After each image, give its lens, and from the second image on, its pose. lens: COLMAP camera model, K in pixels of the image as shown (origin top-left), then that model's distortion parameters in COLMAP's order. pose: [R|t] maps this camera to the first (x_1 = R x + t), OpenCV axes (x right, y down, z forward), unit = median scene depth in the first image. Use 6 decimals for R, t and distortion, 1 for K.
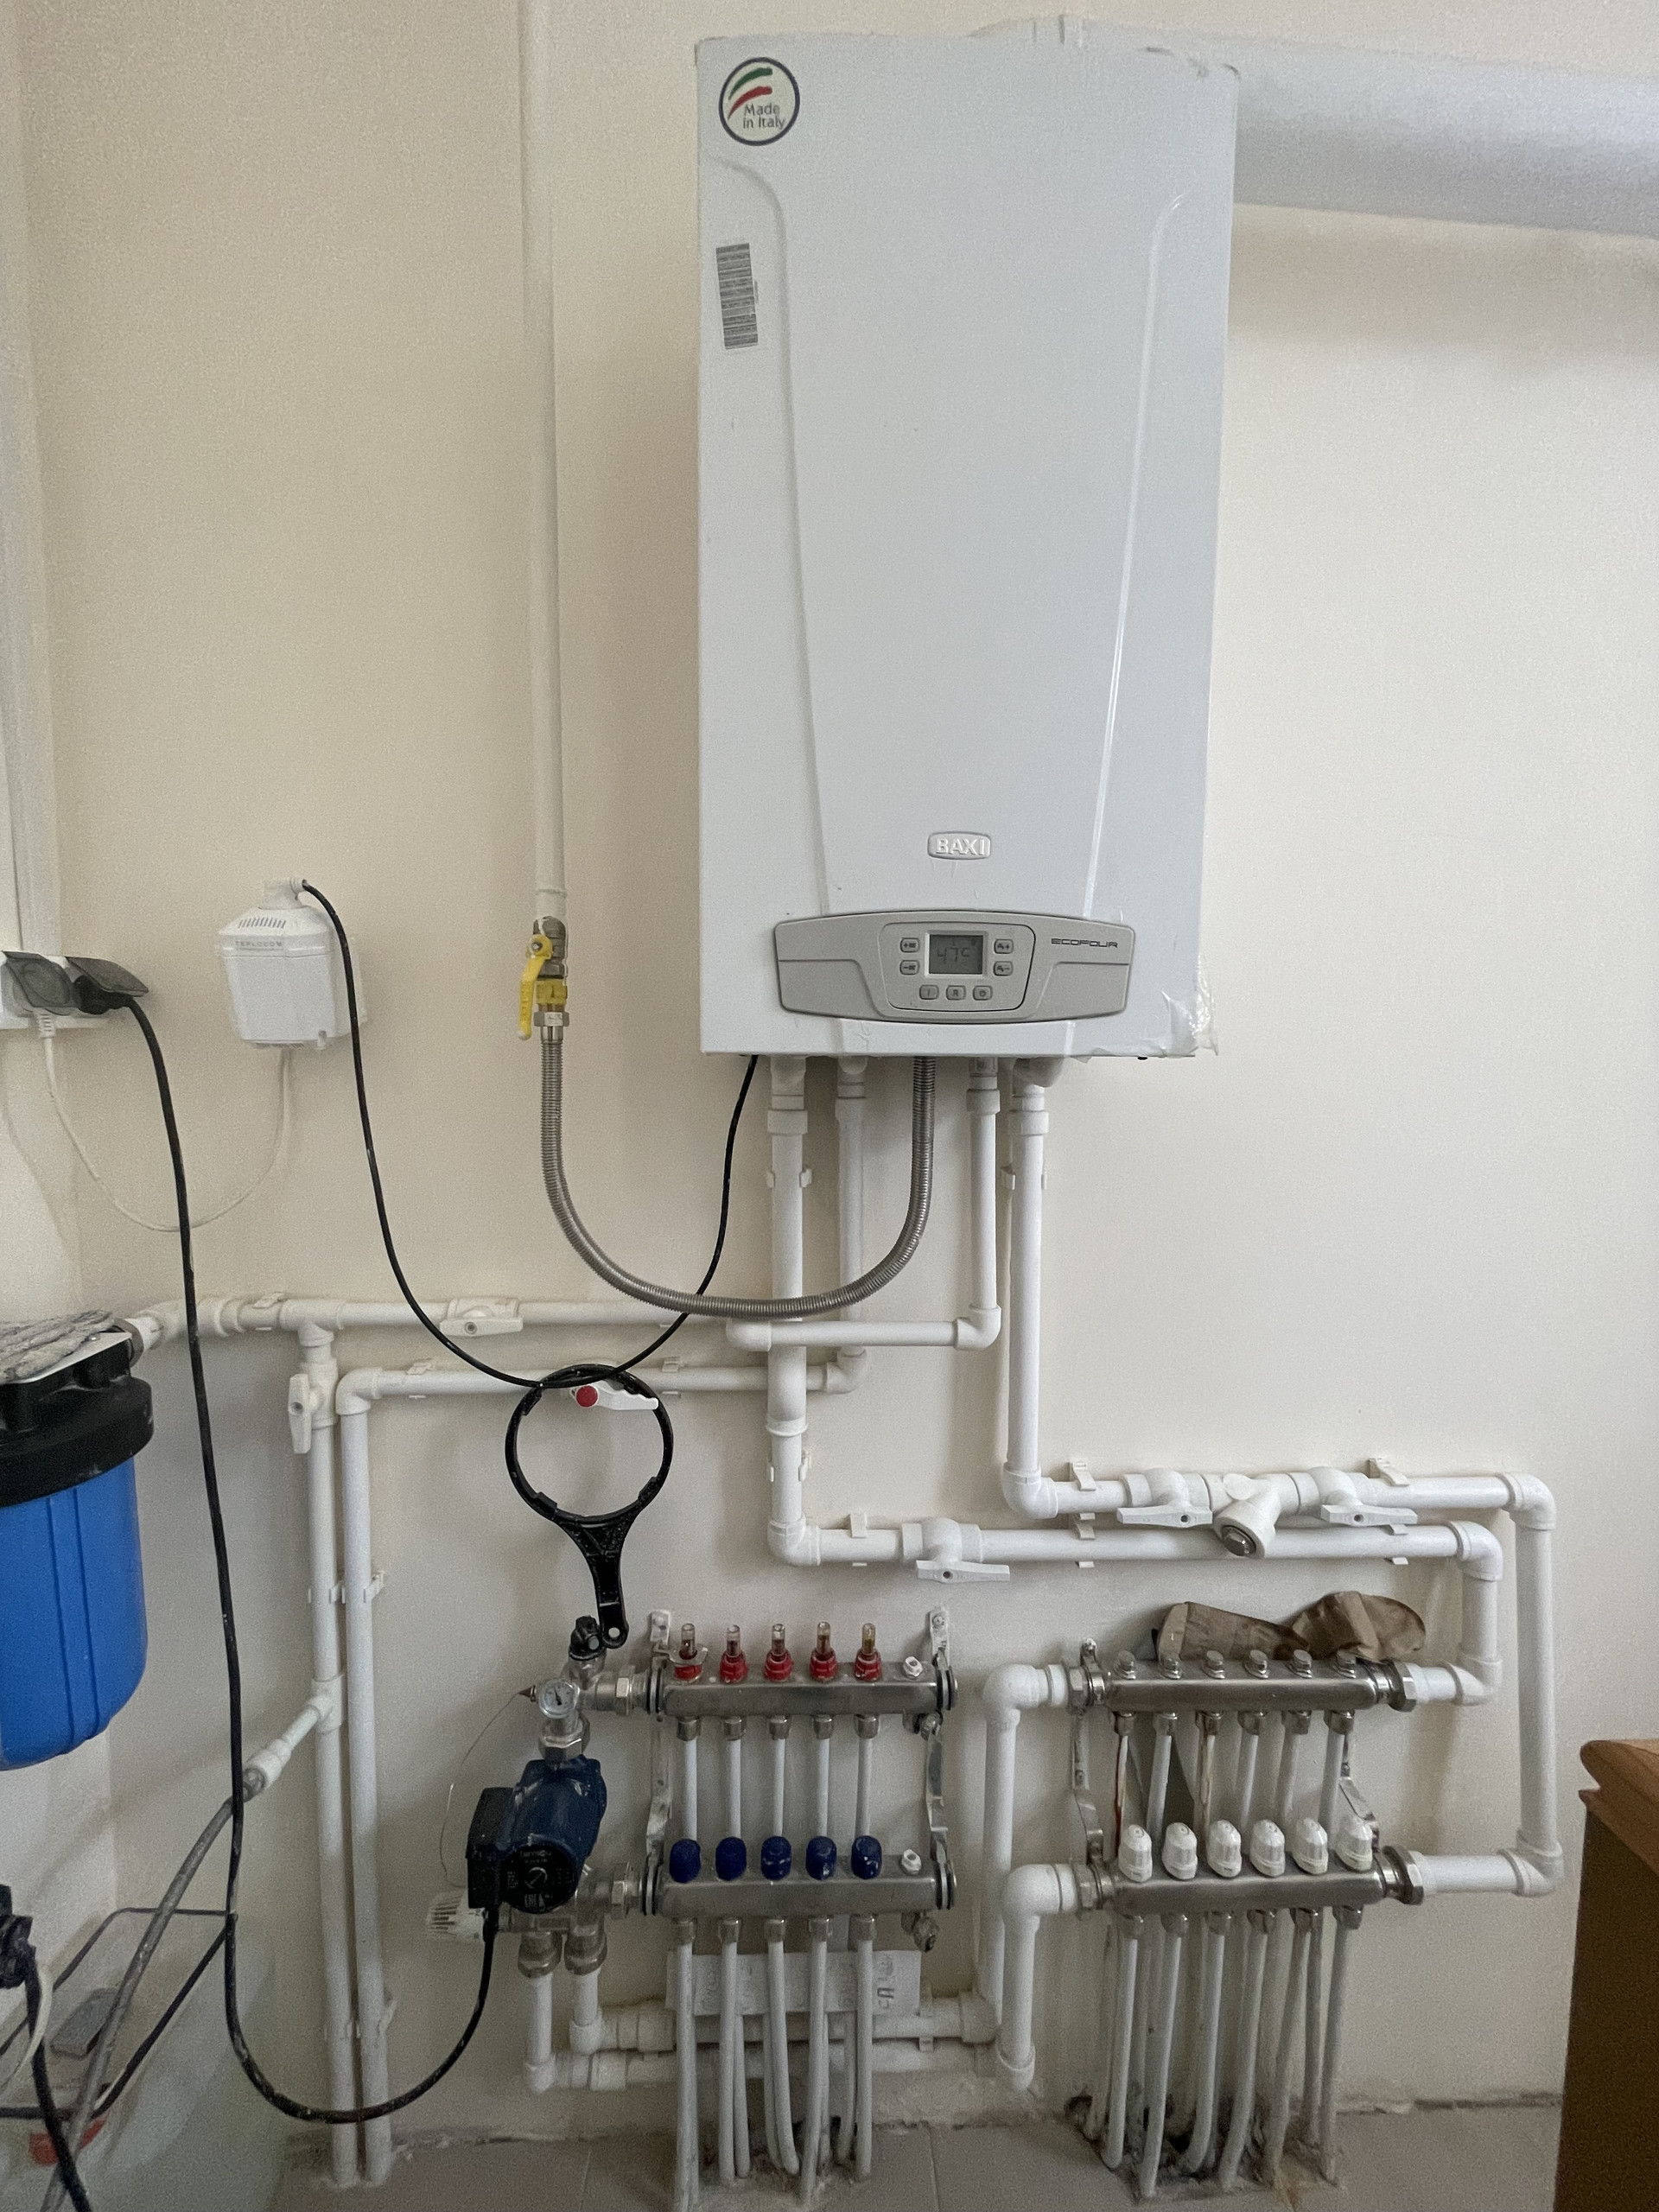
lens RADIAL K [[905.0, 0, 820.3], [0, 905.0, 1101.6], [0, 0, 1]] dist [-0.003377, 0.000208]
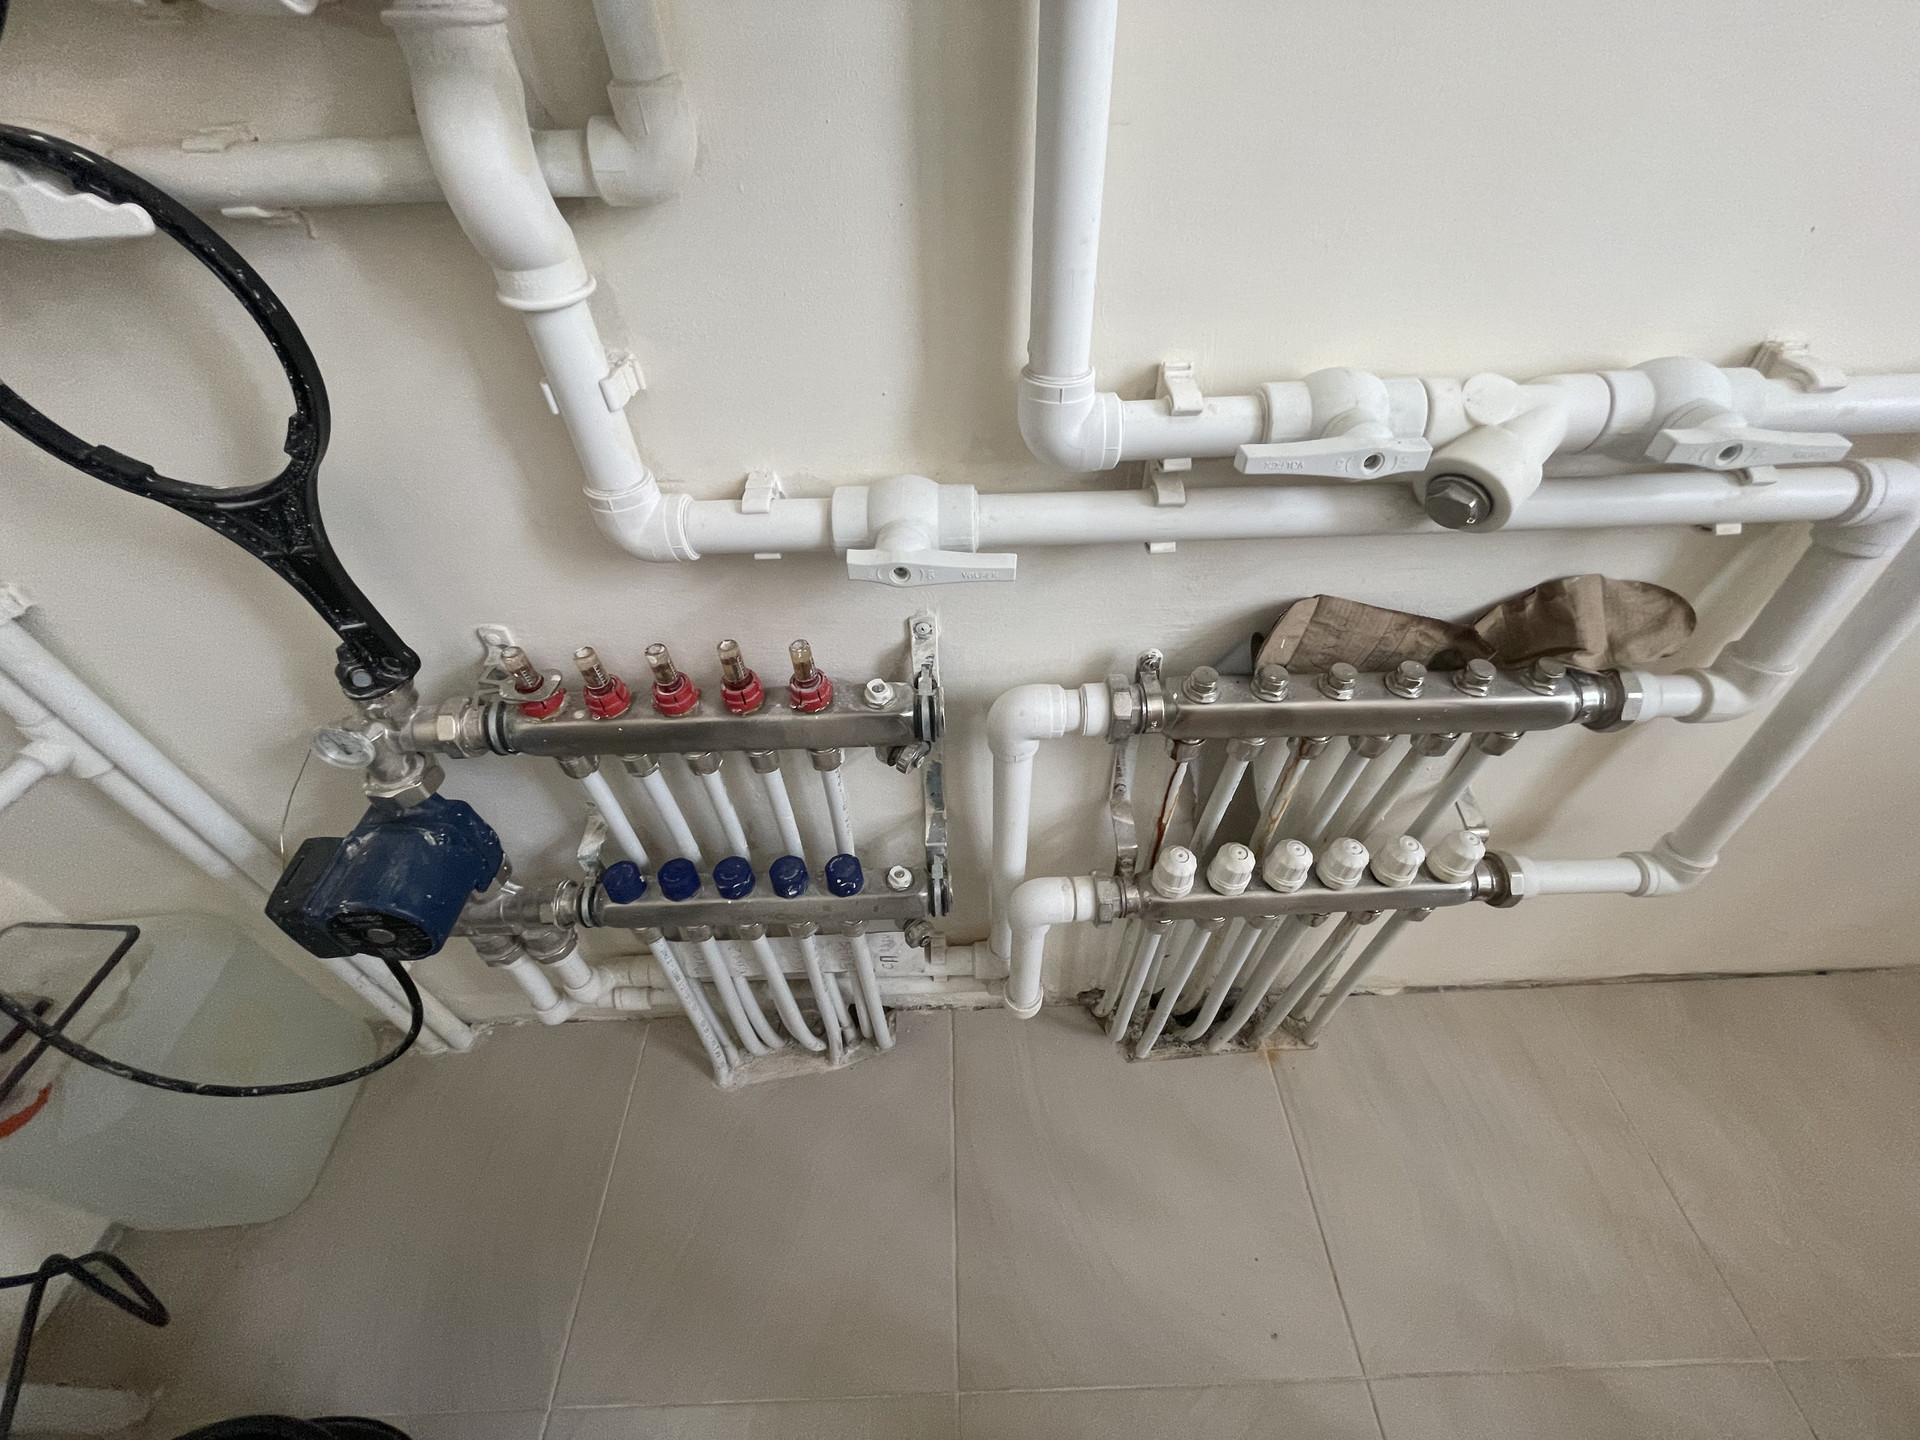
lens RADIAL K [[785.5, 0, 958.1], [0, 785.5, 723.6], [0, 0, 1]] dist [-0.003377, 0.000208]
pose [[0.999376, -0.016433, -0.031258, 0.178461], [0.032911, 0.754316, 0.655686, 0.267010], [0.012804, -0.656306, 0.754386, 0.550914]]
